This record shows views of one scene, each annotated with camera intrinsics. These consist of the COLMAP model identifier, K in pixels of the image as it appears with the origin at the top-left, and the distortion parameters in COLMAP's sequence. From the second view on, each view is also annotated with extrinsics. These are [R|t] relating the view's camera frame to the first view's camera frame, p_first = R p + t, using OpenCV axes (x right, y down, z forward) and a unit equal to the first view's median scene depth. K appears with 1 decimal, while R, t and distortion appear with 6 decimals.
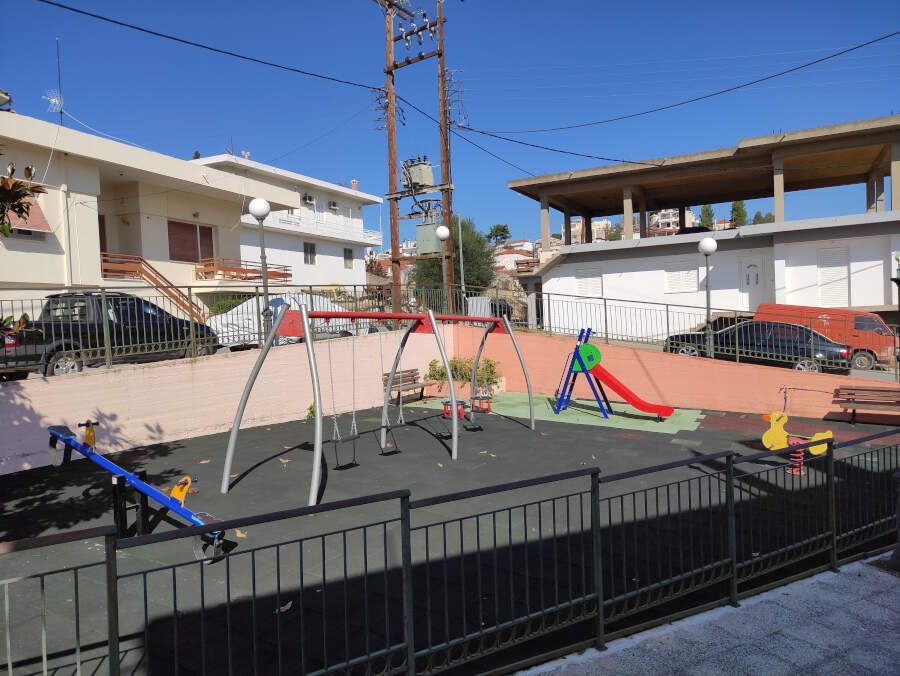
lens RADIAL K [[656.3, 0, 450.0], [0, 656.3, 338.0], [0, 0, 1]] dist [0.058662, -0.056833]
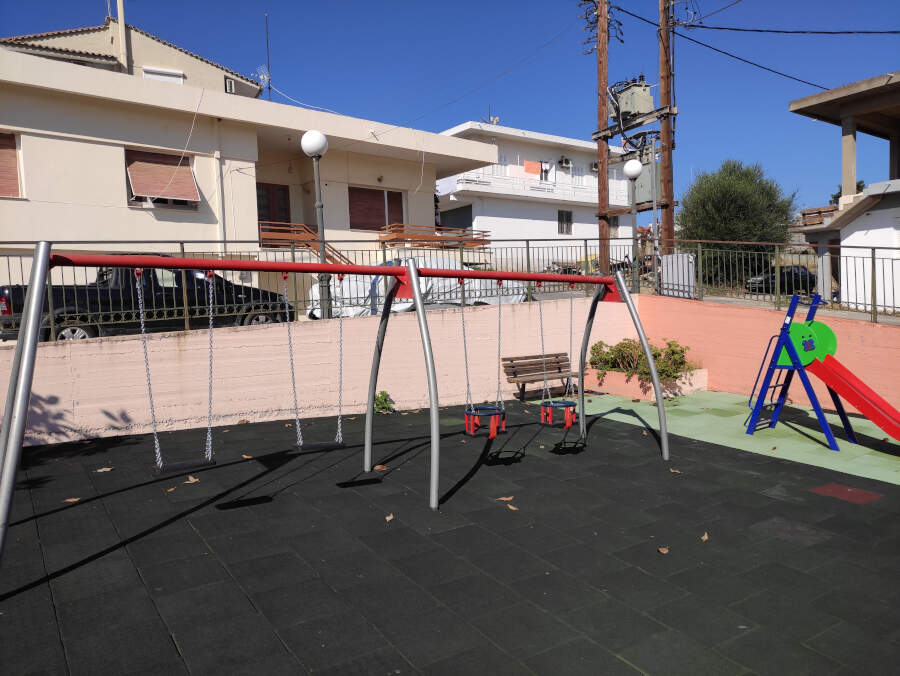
lens RADIAL K [[656.3, 0, 450.0], [0, 656.3, 338.0], [0, 0, 1]] dist [0.058662, -0.056833]
pose [[0.889766, 0.023851, -0.455793, 0.136838], [-0.009247, 0.999371, 0.034244, 0.004763], [0.456323, -0.026255, 0.889427, 0.228407]]
